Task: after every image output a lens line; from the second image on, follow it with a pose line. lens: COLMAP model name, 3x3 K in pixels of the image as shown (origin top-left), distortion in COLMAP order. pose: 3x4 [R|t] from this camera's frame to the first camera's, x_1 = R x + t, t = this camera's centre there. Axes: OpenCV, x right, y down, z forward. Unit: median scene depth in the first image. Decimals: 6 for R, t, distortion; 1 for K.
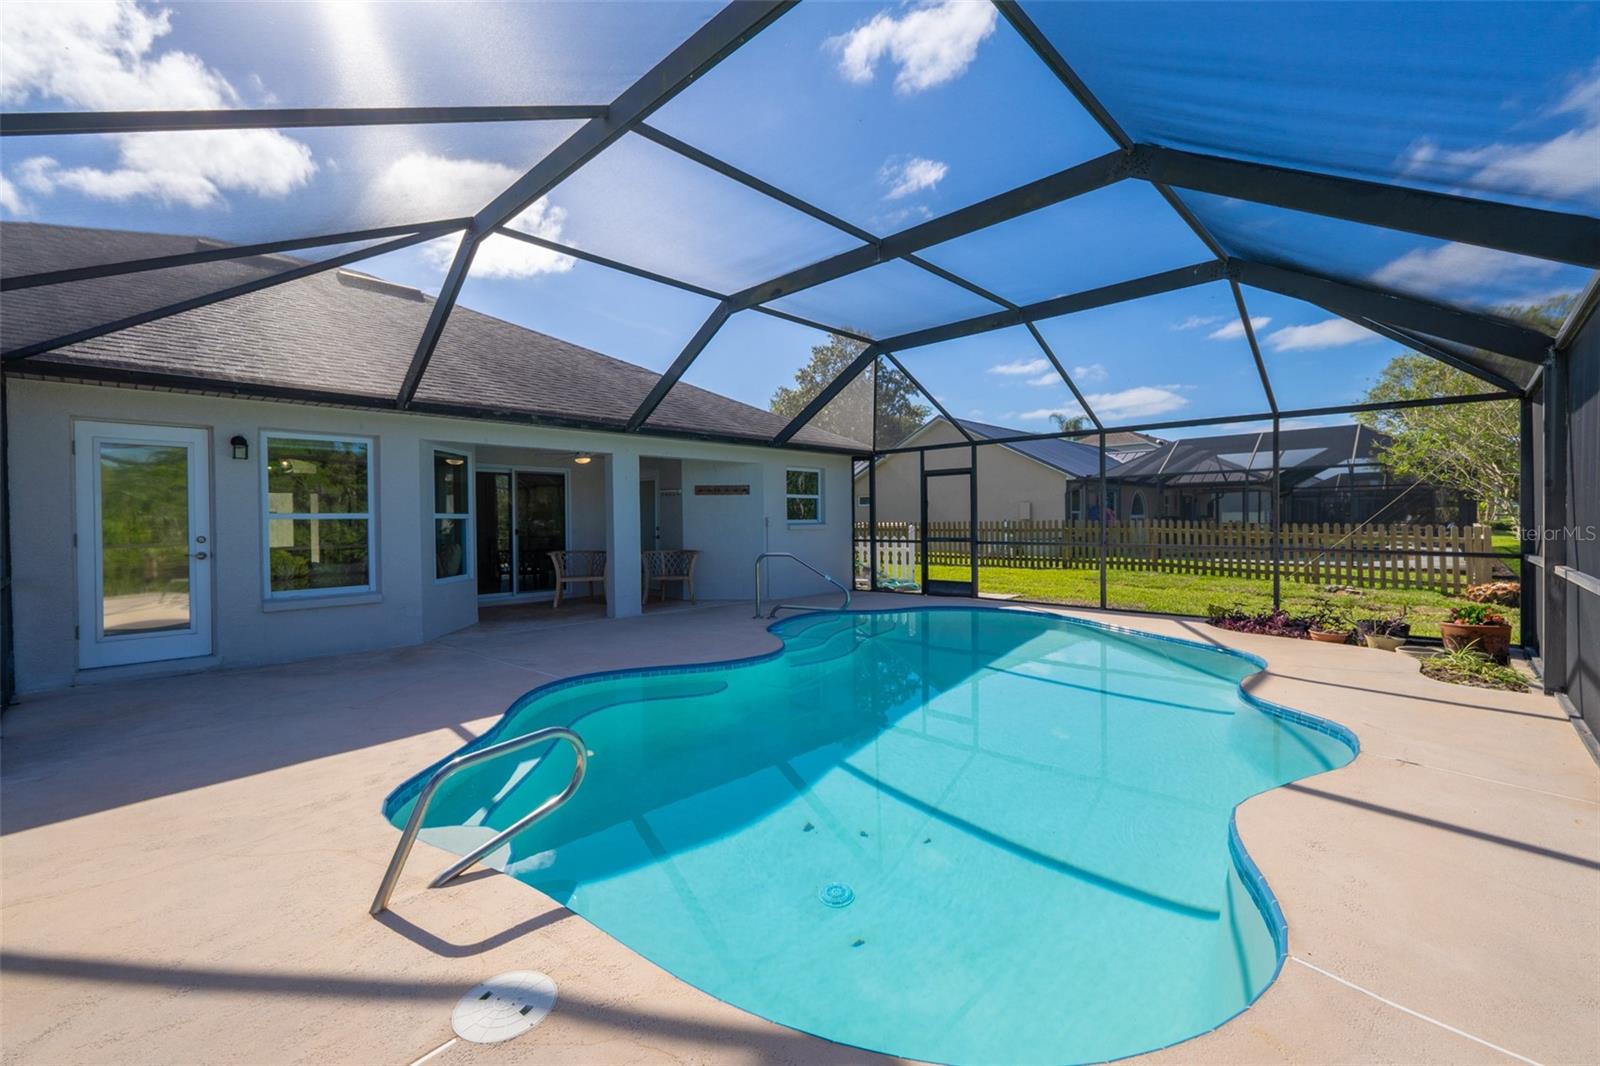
lens RADIAL K [[666.4, 0, 804.2], [0, 666.4, 529.4], [0, 0, 1]] dist [0.009850, -0.002367]
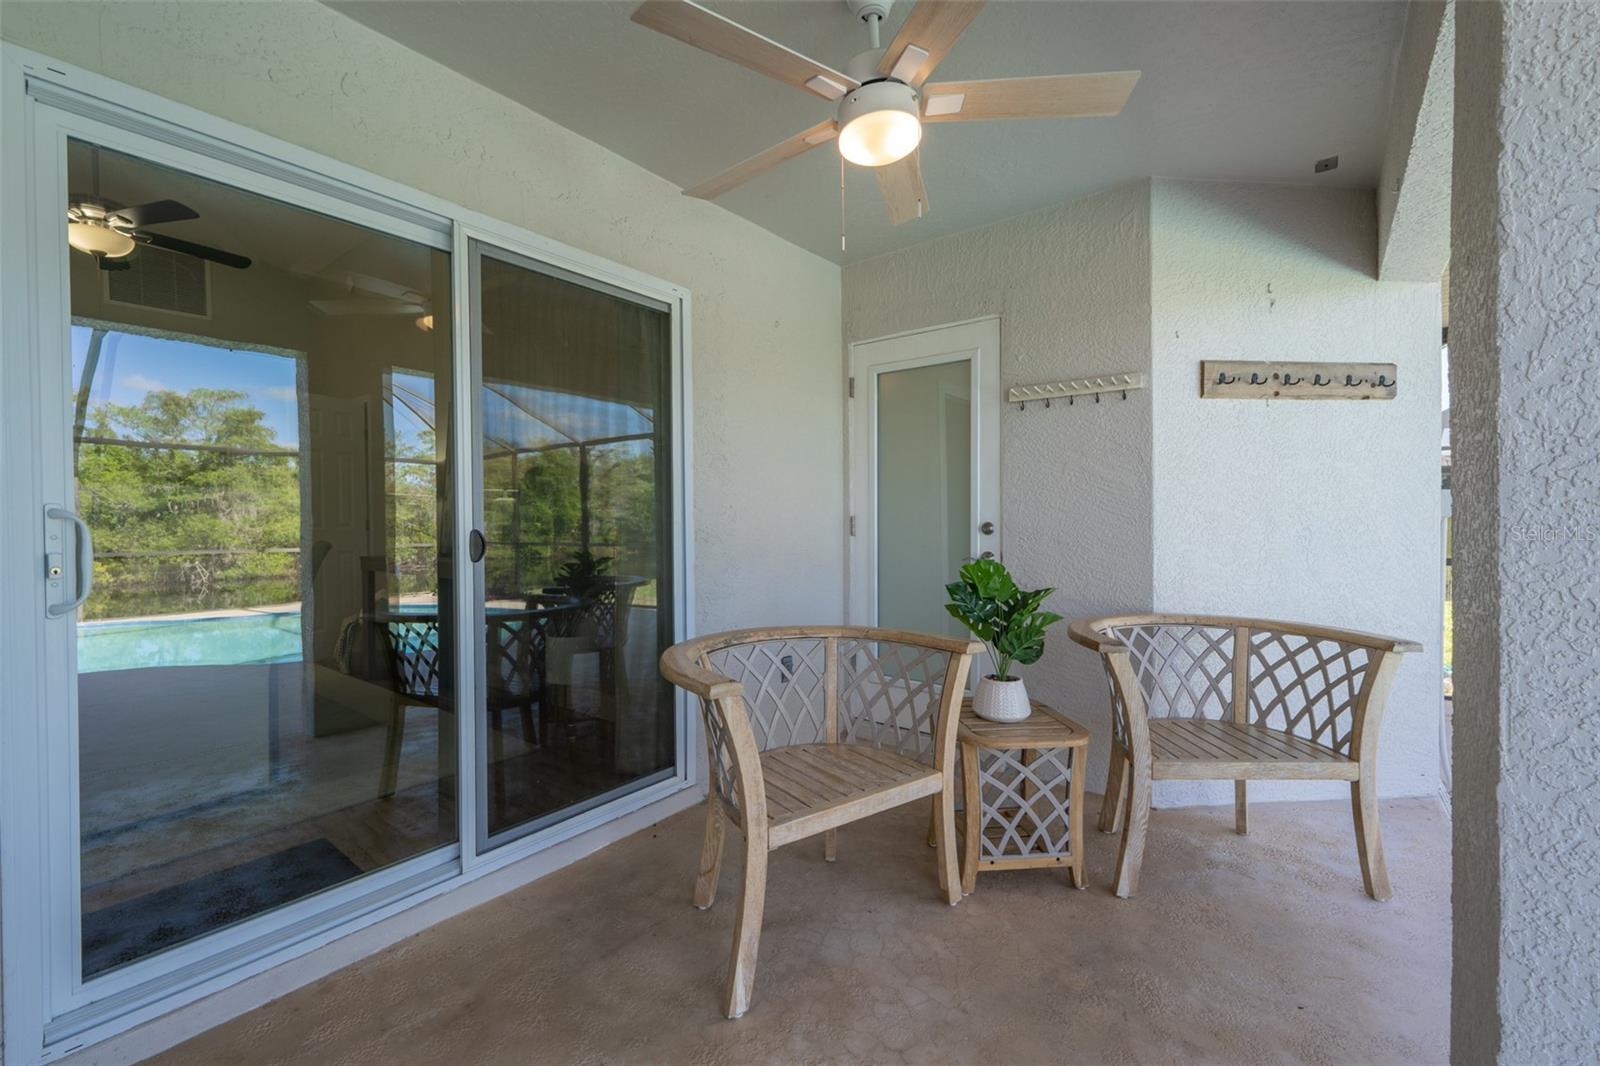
lens RADIAL K [[666.4, 0, 804.6], [0, 666.4, 531.9], [0, 0, 1]] dist [0.009850, -0.002367]
pose [[0.996402, 0.005275, 0.084591, -0.258020], [-0.005239, 0.999986, -0.000641, 0.000543], [-0.084593, 0.000196, 0.996416, 0.584432]]
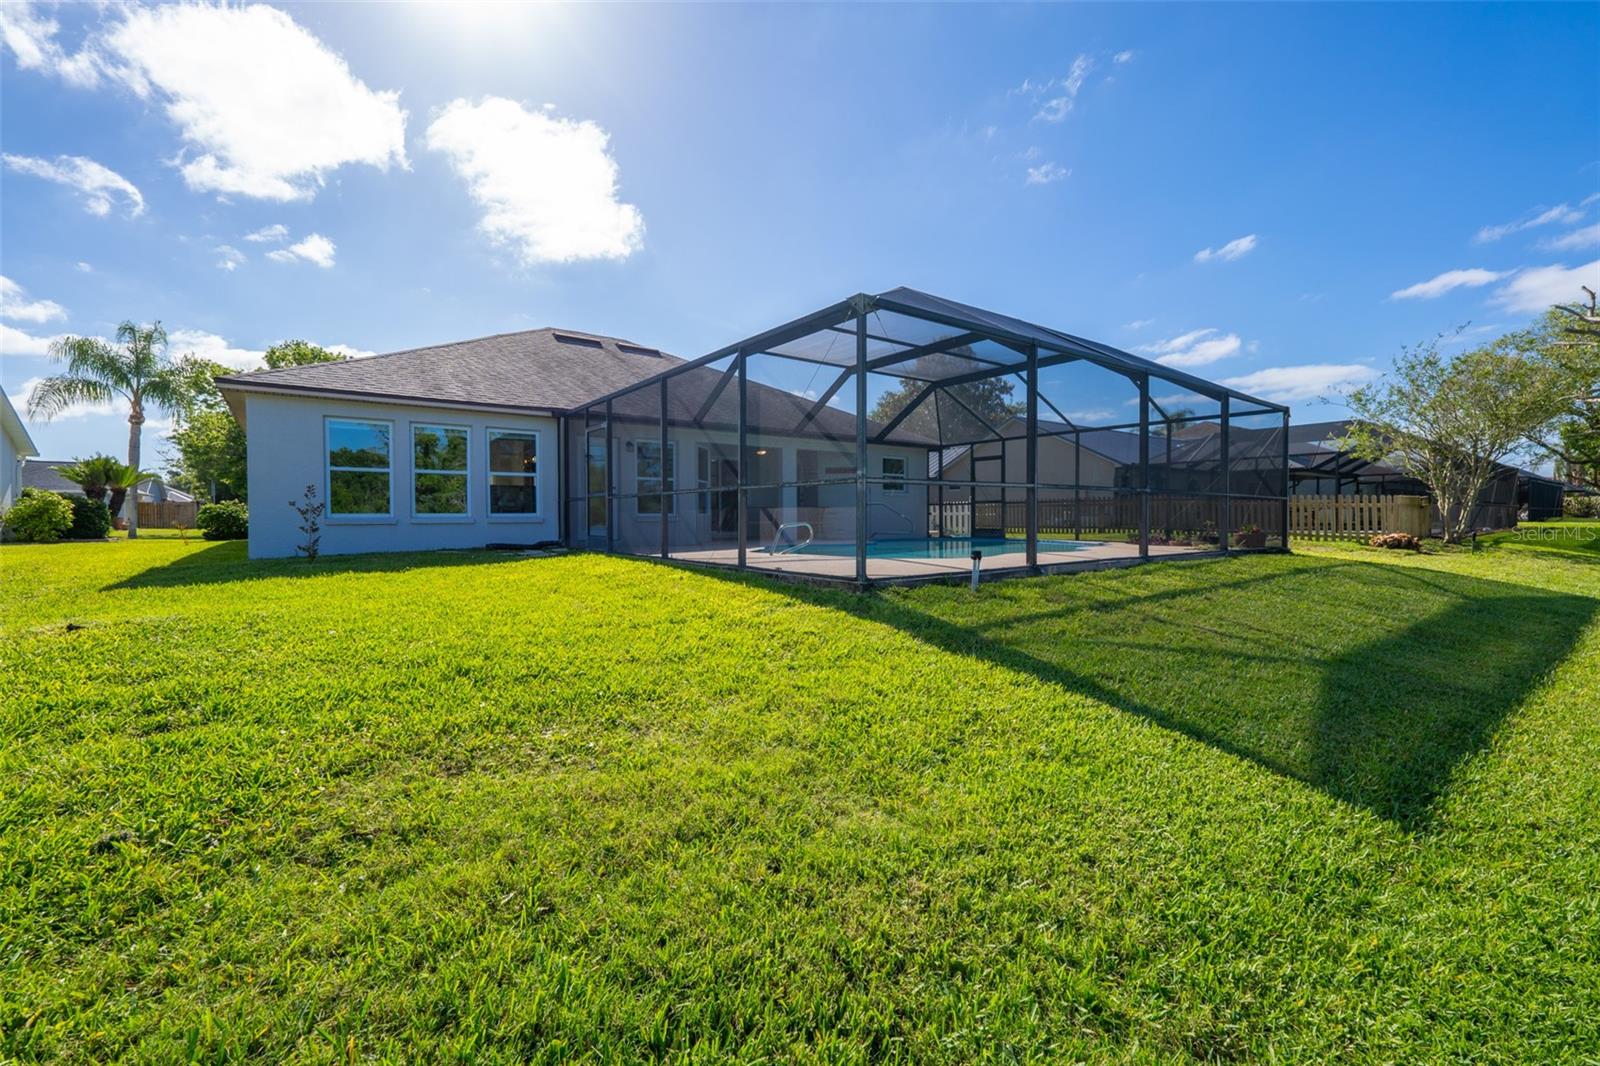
lens RADIAL K [[666.4, 0, 799.8], [0, 666.4, 529.6], [0, 0, 1]] dist [0.009850, -0.002367]
pose [[0.985681, 0.010523, -0.168290, 0.048892], [-0.009565, 0.999933, 0.006500, 0.074565], [0.168347, -0.004797, 0.985716, -0.604421]]
